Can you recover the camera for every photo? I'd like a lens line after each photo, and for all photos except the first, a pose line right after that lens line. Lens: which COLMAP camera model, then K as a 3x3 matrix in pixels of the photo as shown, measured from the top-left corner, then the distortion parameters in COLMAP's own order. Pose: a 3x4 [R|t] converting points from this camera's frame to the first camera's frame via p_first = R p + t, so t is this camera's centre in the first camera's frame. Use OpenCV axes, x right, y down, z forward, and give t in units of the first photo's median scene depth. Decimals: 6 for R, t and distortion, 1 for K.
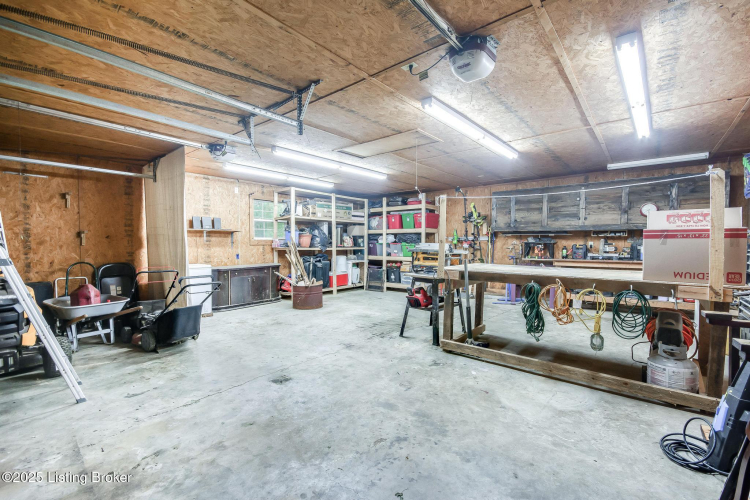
lens RADIAL K [[330.8, 0, 377.1], [0, 330.8, 258.0], [0, 0, 1]] dist [0.004023, 0.000222]
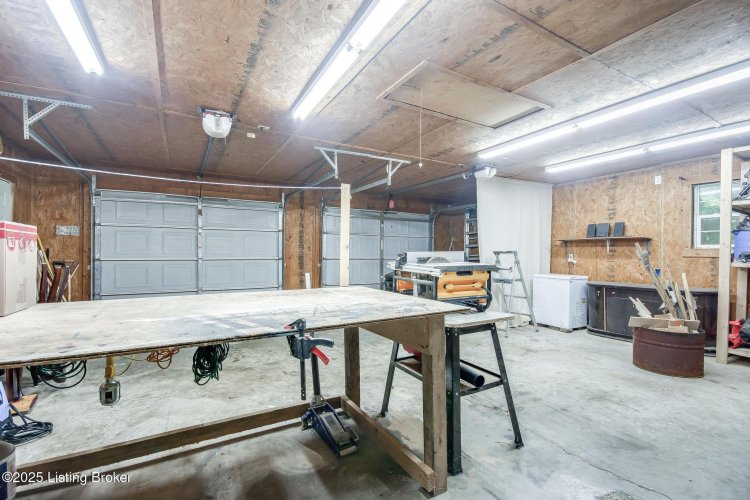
lens RADIAL K [[334.2, 0, 382.3], [0, 334.2, 256.1], [0, 0, 1]] dist [0.011339, -0.000010]
pose [[-0.344000, 0.007062, -0.938943, 0.729876], [-0.050479, 0.998387, 0.026003, -0.048322], [0.937612, 0.056342, -0.343088, 1.139147]]
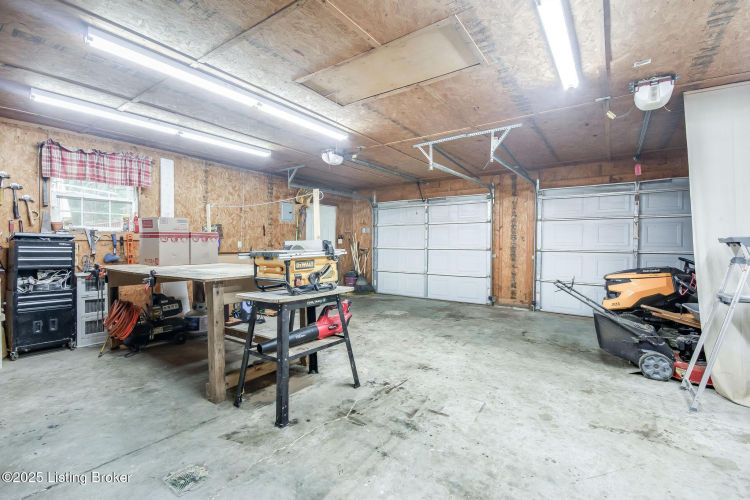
lens RADIAL K [[341.8, 0, 375.0], [0, 341.8, 250.0], [0, 0, 1]] dist [-0.000240, 0.000005]
pose [[-0.997688, -0.001177, -0.067958, 0.086351], [-0.005774, 0.997704, 0.067486, -0.072307], [0.067722, 0.067722, -0.995403, 1.689547]]
